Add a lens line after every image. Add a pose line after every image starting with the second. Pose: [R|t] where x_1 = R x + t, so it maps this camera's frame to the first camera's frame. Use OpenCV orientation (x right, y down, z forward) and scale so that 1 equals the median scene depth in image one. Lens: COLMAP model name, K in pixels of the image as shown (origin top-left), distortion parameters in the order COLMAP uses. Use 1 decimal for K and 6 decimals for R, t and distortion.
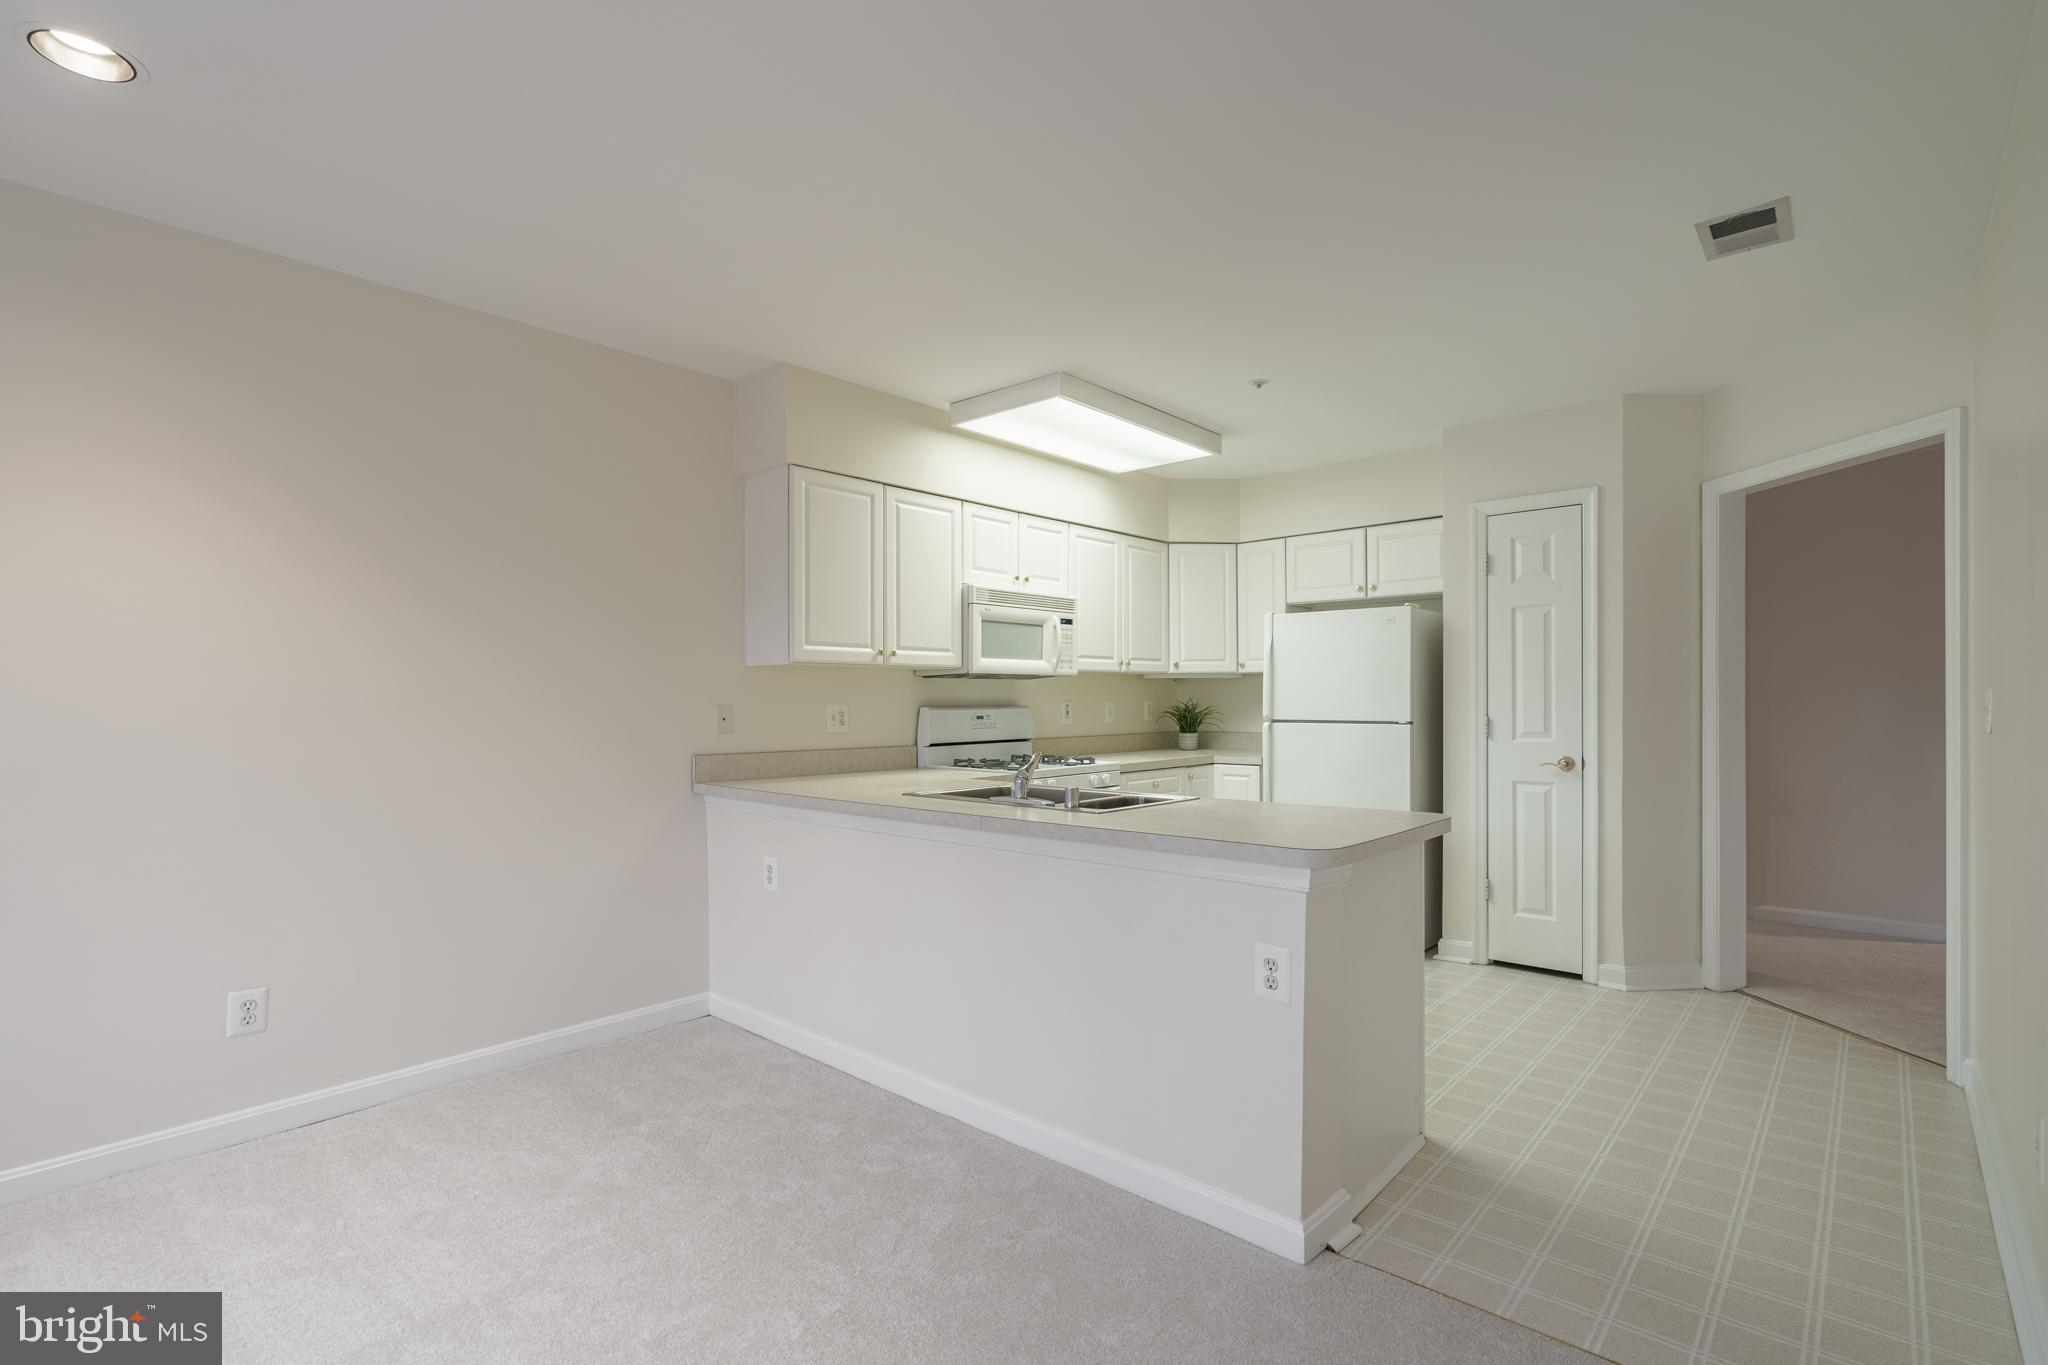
lens RADIAL K [[945.1, 0, 1029.2], [0, 945.1, 695.8], [0, 0, 1]] dist [0.001212, -0.000395]
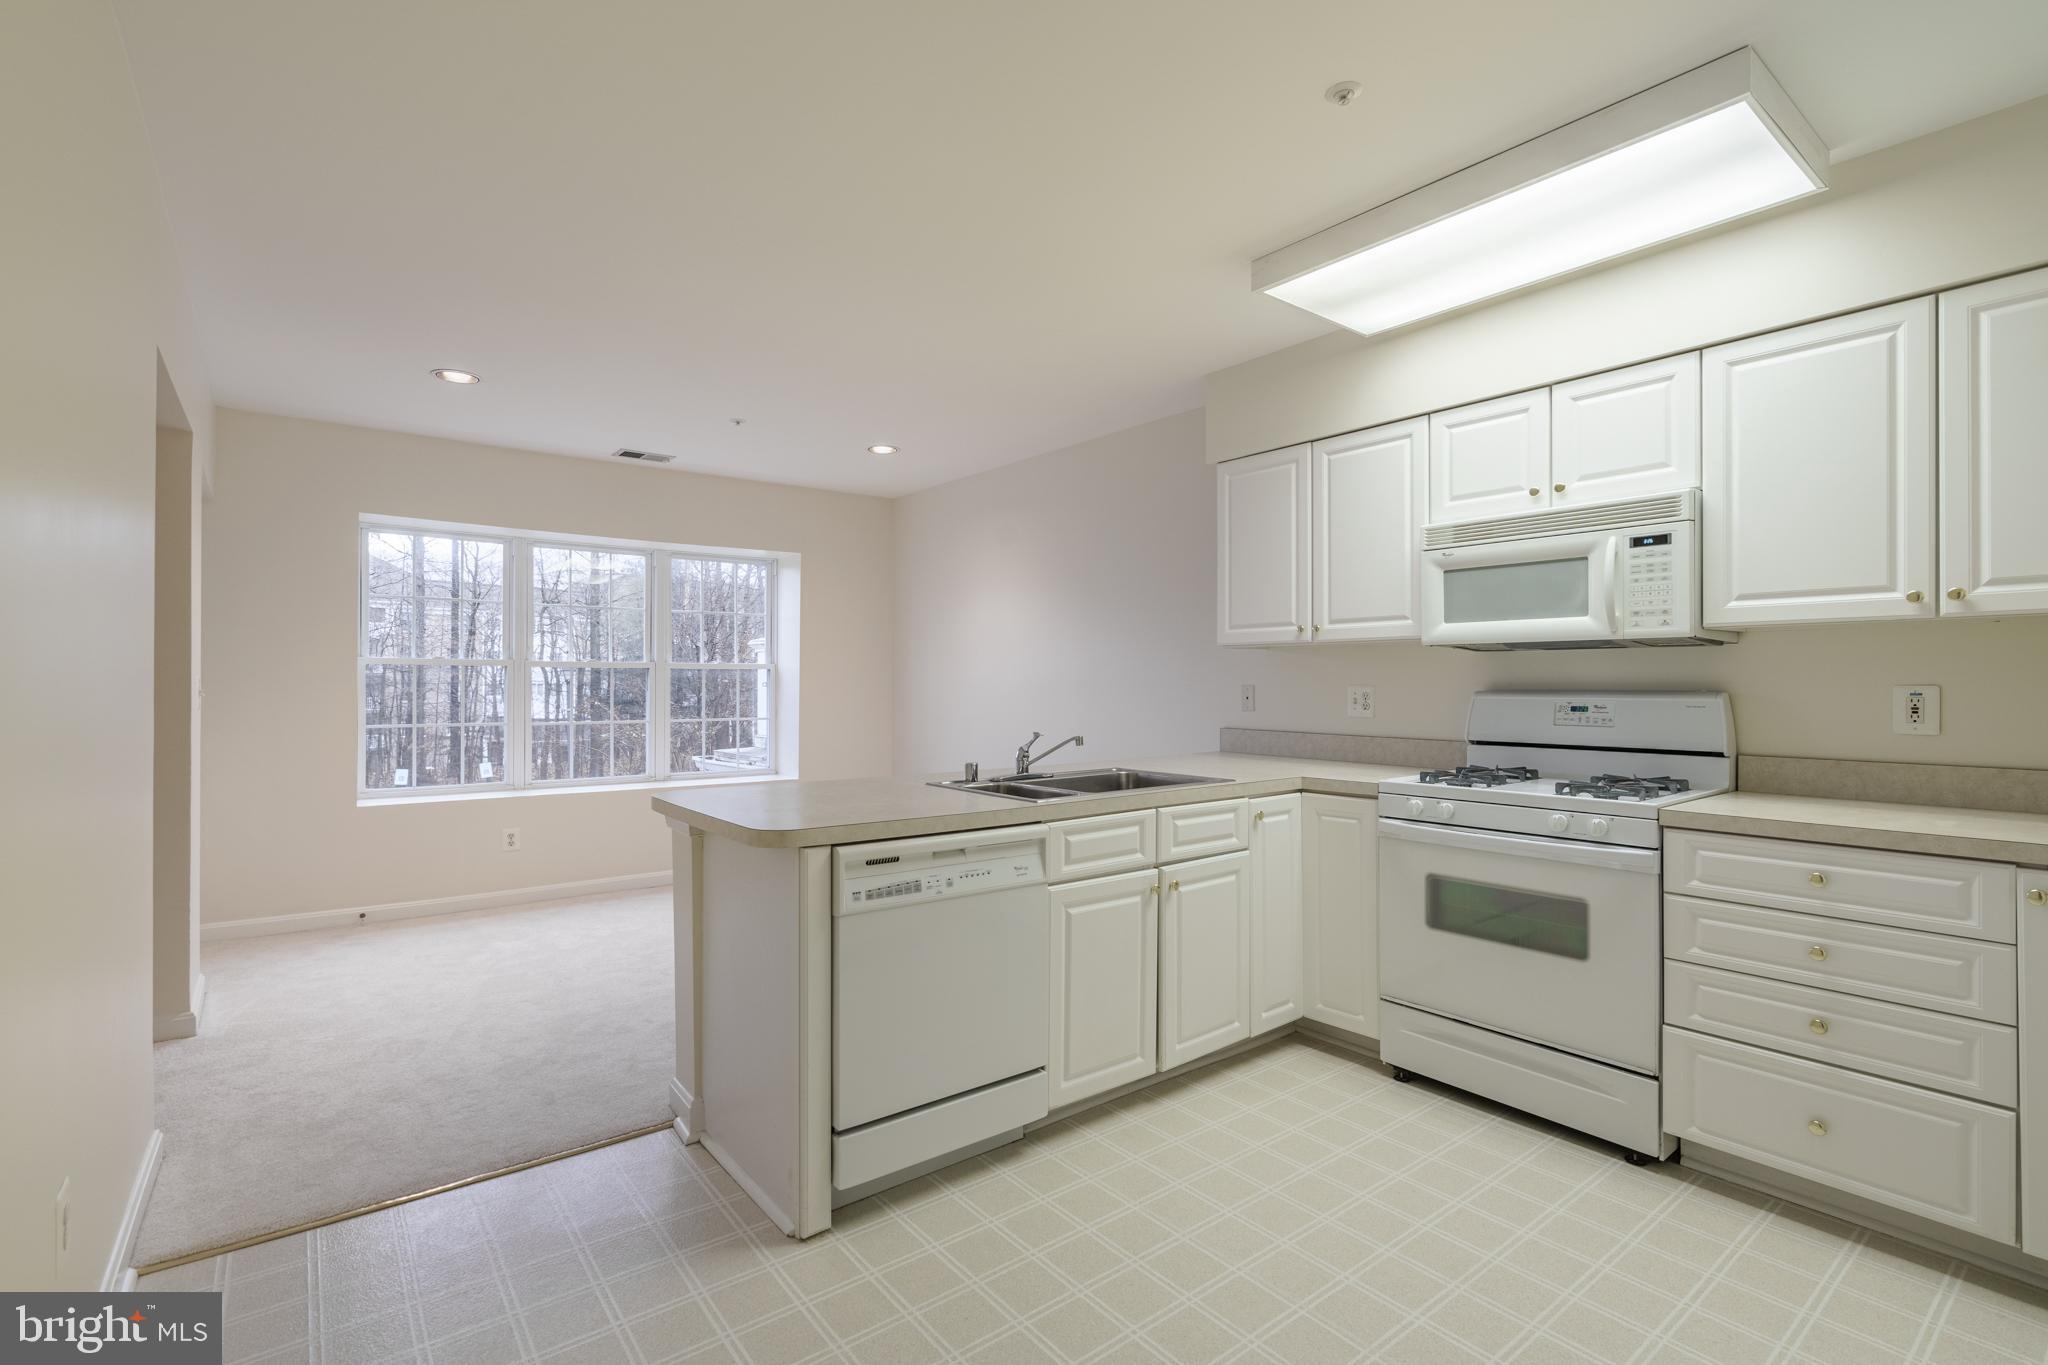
lens RADIAL K [[945.1, 0, 1031.6], [0, 945.1, 677.5], [0, 0, 1]] dist [0.001212, -0.000395]
pose [[-0.176422, -0.000119, -0.984315, 0.734807], [0.005445, 0.999985, -0.001097, 0.000094], [0.984300, -0.005553, -0.176419, 0.843648]]
